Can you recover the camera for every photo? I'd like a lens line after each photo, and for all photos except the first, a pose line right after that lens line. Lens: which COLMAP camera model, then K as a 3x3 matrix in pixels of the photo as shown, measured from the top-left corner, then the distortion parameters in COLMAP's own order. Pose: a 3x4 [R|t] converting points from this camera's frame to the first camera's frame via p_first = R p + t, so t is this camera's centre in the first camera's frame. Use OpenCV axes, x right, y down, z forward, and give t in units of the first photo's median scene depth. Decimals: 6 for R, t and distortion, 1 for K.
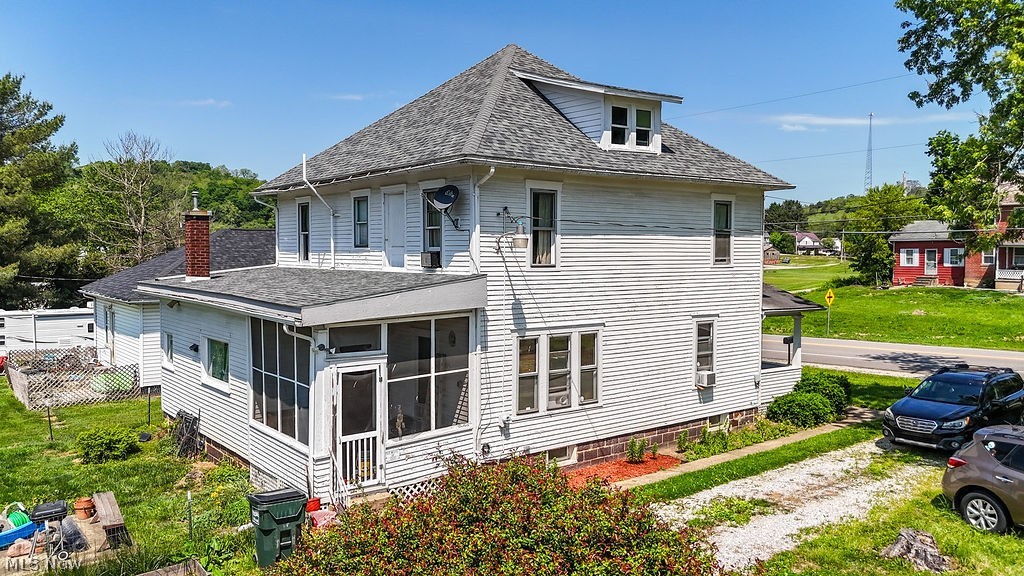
lens RADIAL K [[759.2, 0, 512.0], [0, 759.2, 288.0], [0, 0, 1]] dist [0.019505, -0.002895]
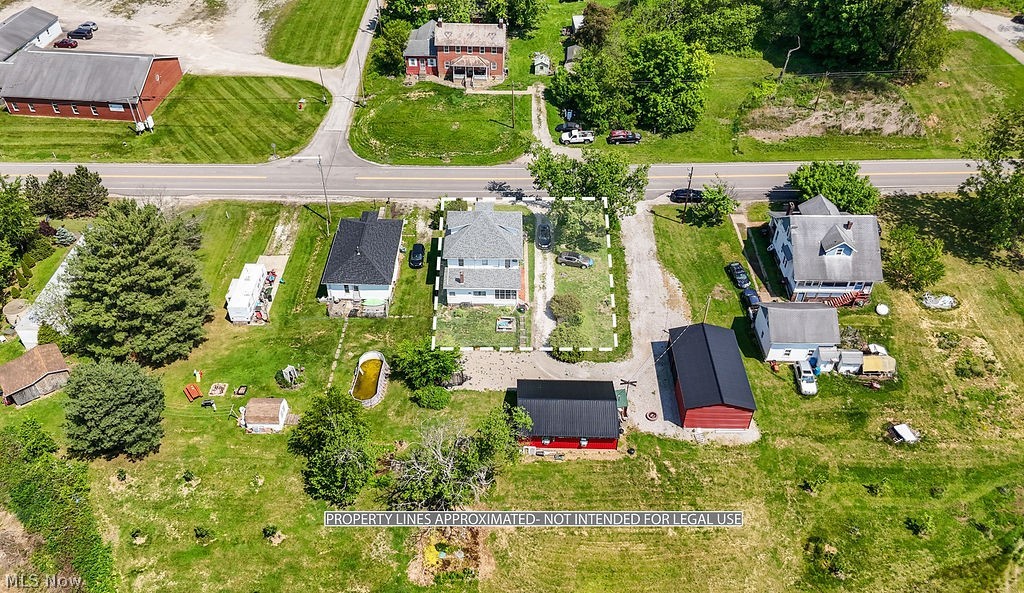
lens RADIAL K [[780.3, 0, 512.0], [0, 780.3, 296.5], [0, 0, 1]] dist [0.001027, -0.000866]
pose [[0.610397, -0.524652, 0.593428, -3.581114], [0.016202, 0.757300, 0.652867, -3.601449], [-0.791930, -0.388893, 0.470753, -1.946732]]
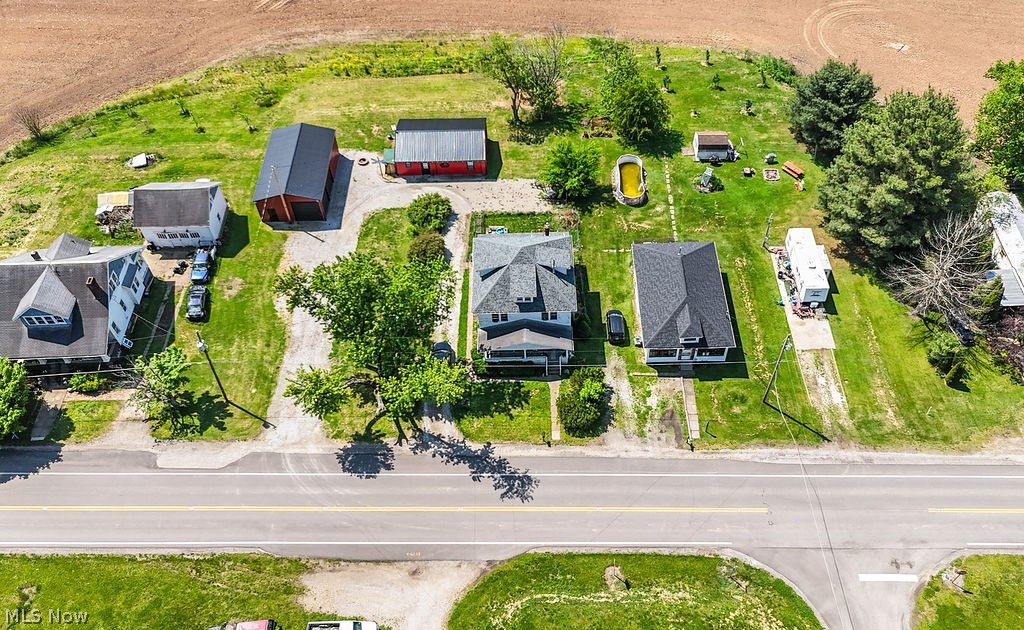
lens RADIAL K [[835.9, 0, 512.0], [0, 835.9, 315.0], [0, 0, 1]] dist [0.008101, 0.001750]
pose [[-0.603597, 0.622861, -0.497710, 2.539540], [-0.017901, 0.613508, 0.789486, -3.736688], [0.797089, 0.485440, -0.359162, 2.895983]]
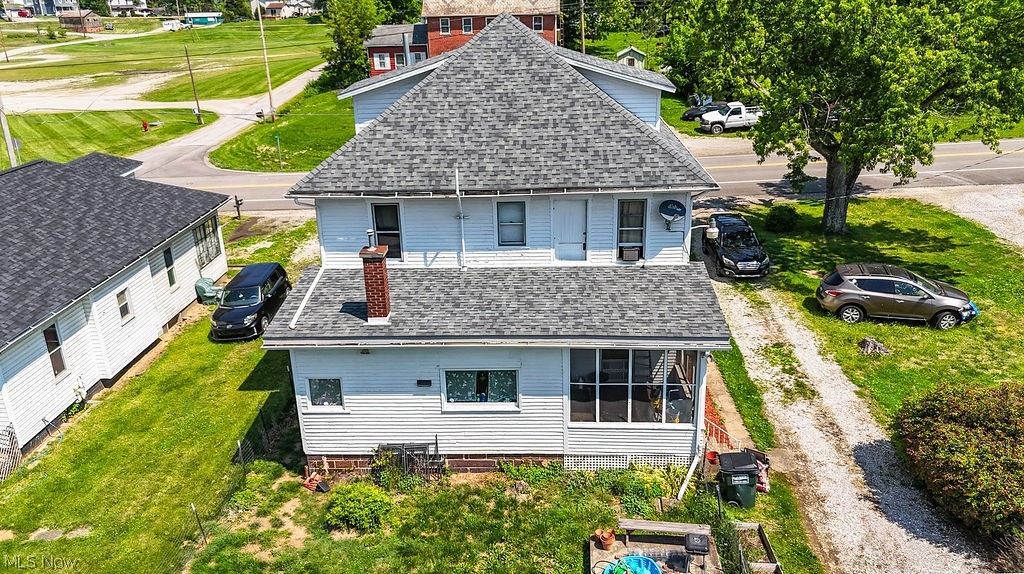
lens RADIAL K [[767.1, 0, 512.0], [0, 767.1, 287.0], [0, 0, 1]] dist [0.027746, -0.000102]
pose [[0.640950, -0.293377, 0.709304, -0.969253], [0.058587, 0.940079, 0.335886, -0.357540], [-0.765343, -0.173730, 0.619732, 0.313501]]
